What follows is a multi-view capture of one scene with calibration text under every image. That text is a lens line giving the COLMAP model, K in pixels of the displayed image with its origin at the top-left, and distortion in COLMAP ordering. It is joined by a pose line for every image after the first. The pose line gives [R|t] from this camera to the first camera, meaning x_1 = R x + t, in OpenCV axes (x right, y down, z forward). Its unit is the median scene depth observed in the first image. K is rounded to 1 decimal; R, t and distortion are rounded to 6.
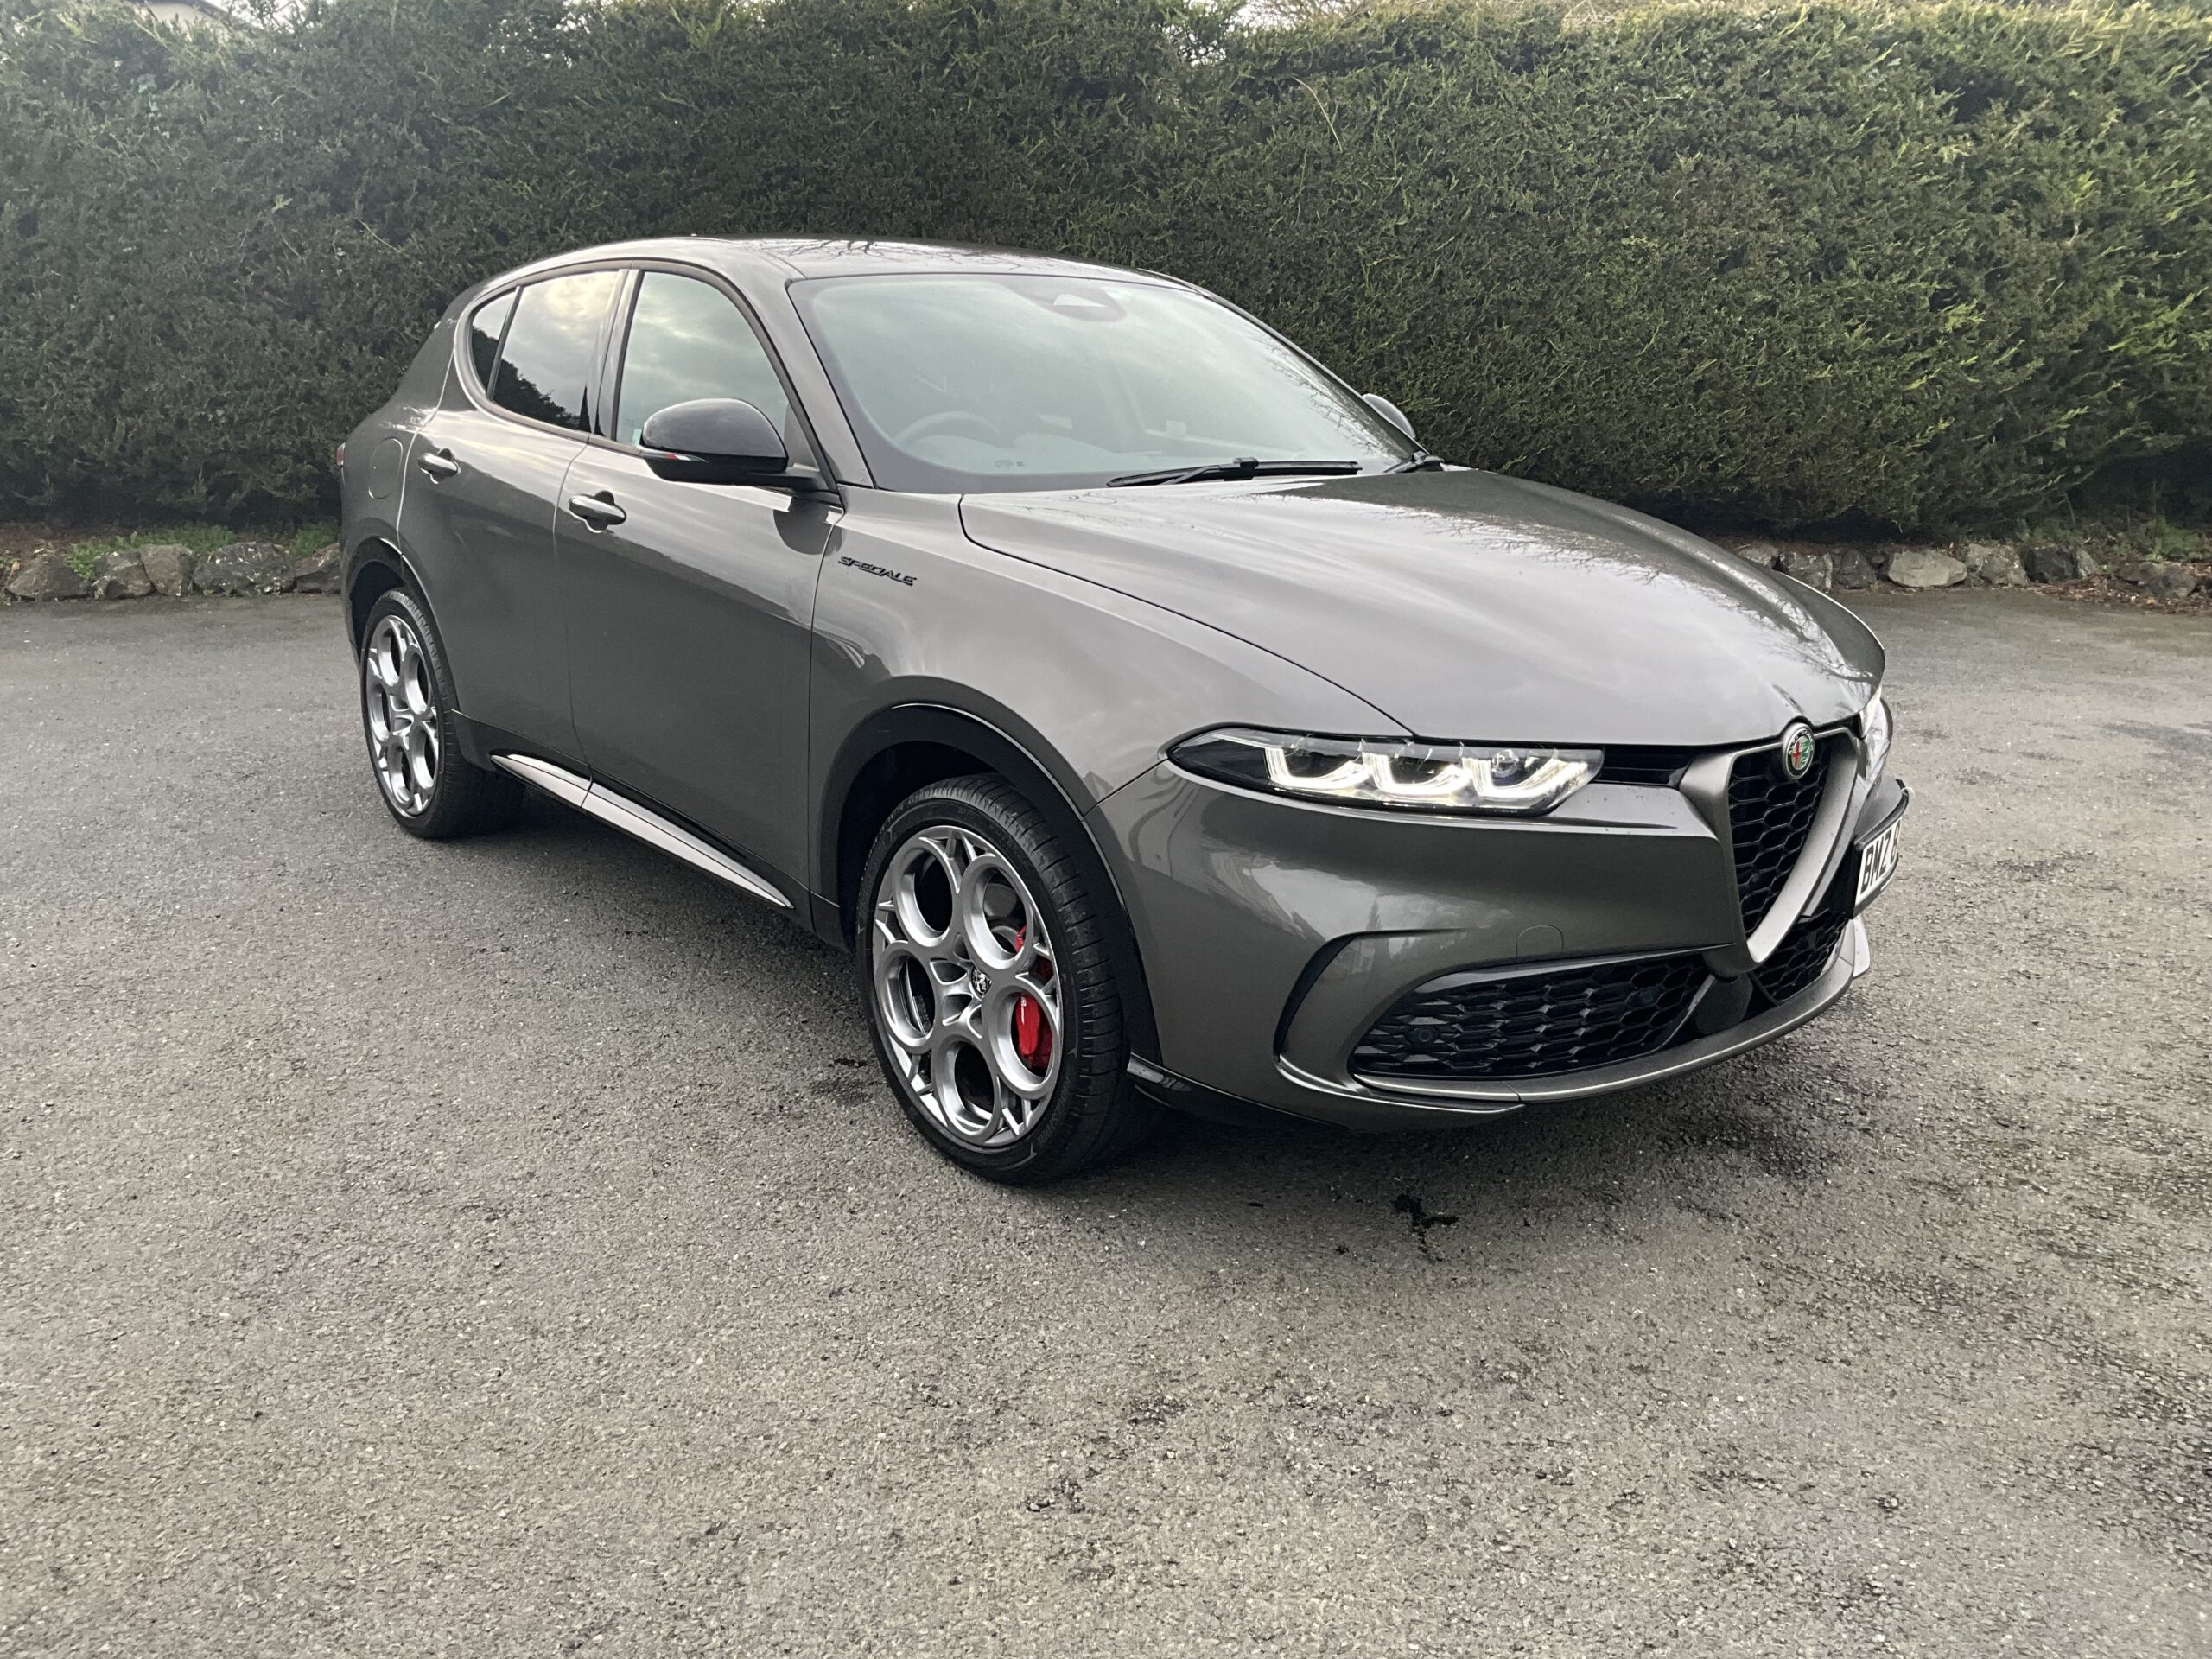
lens RADIAL K [[1835.9, 0, 1106.0], [0, 1835.9, 829.5], [0, 0, 1]] dist [-0.004990, 0.002829]
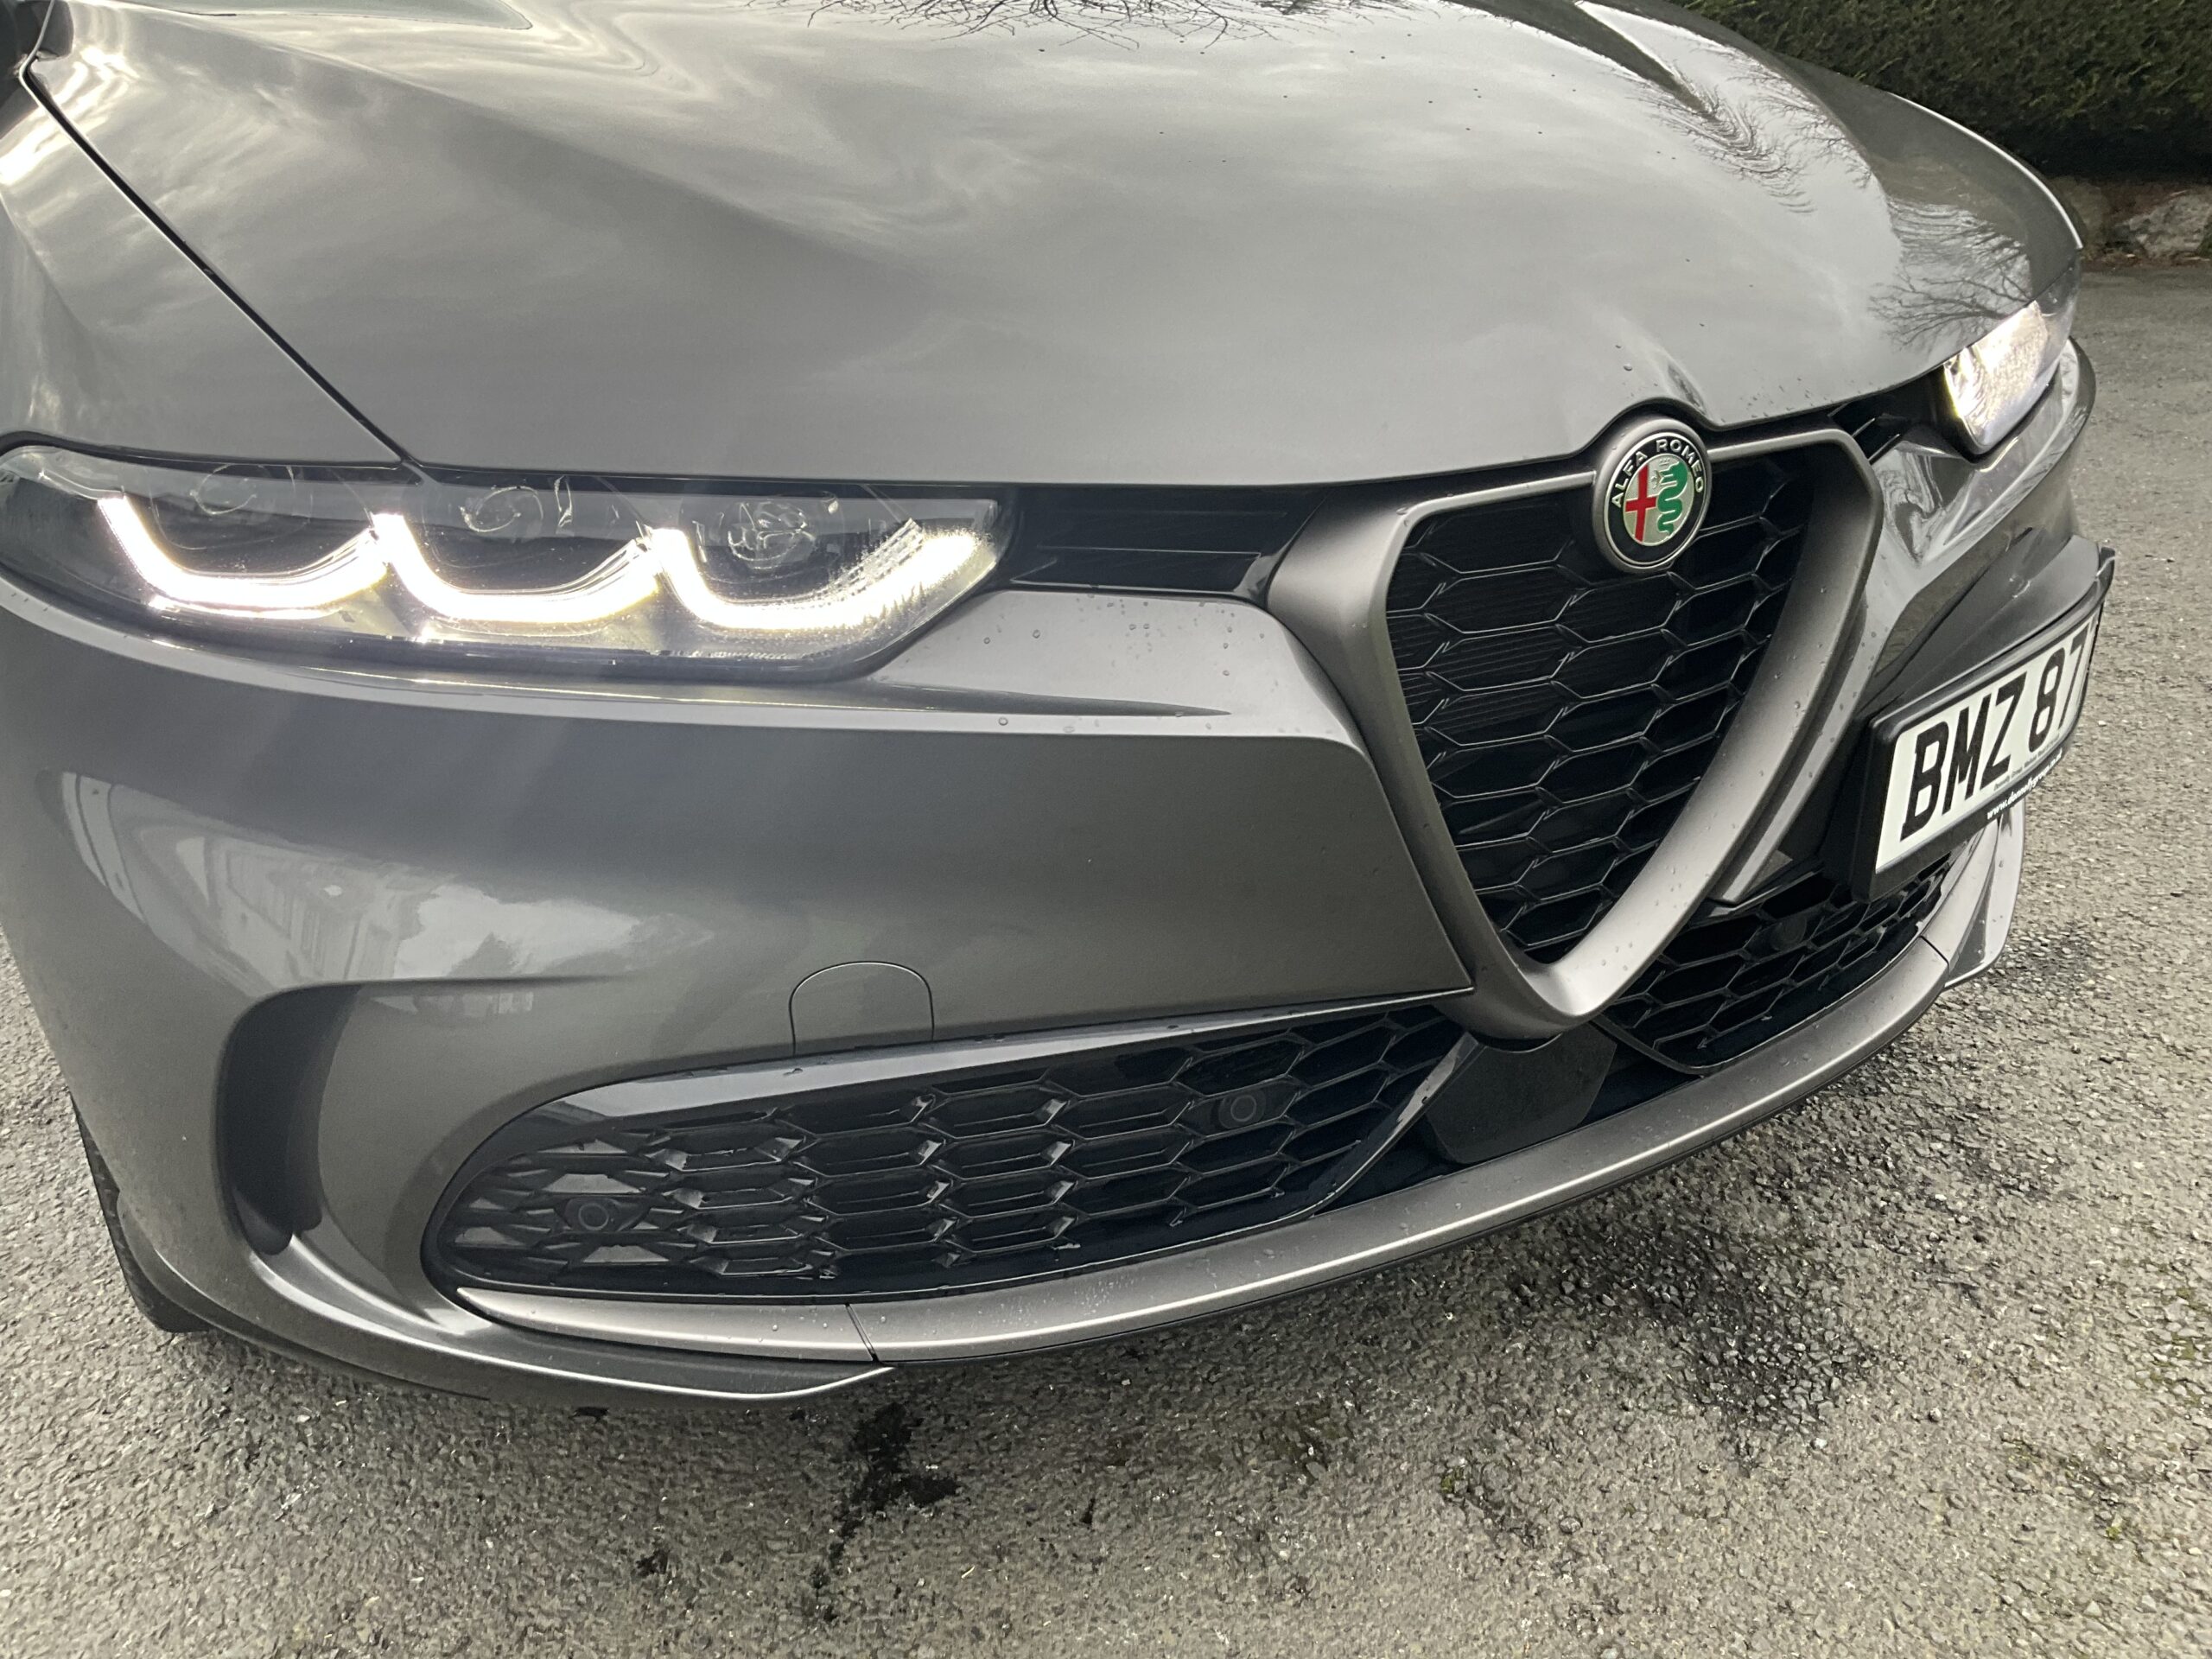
lens RADIAL K [[1848.0, 0, 1105.6], [0, 1848.0, 843.4], [0, 0, 1]] dist [0.052446, -0.096514]
pose [[0.978939, 0.030176, -0.201911, 0.250244], [0.000757, 0.988473, 0.151397, -0.021706], [0.204152, -0.148362, 0.967632, 0.434566]]
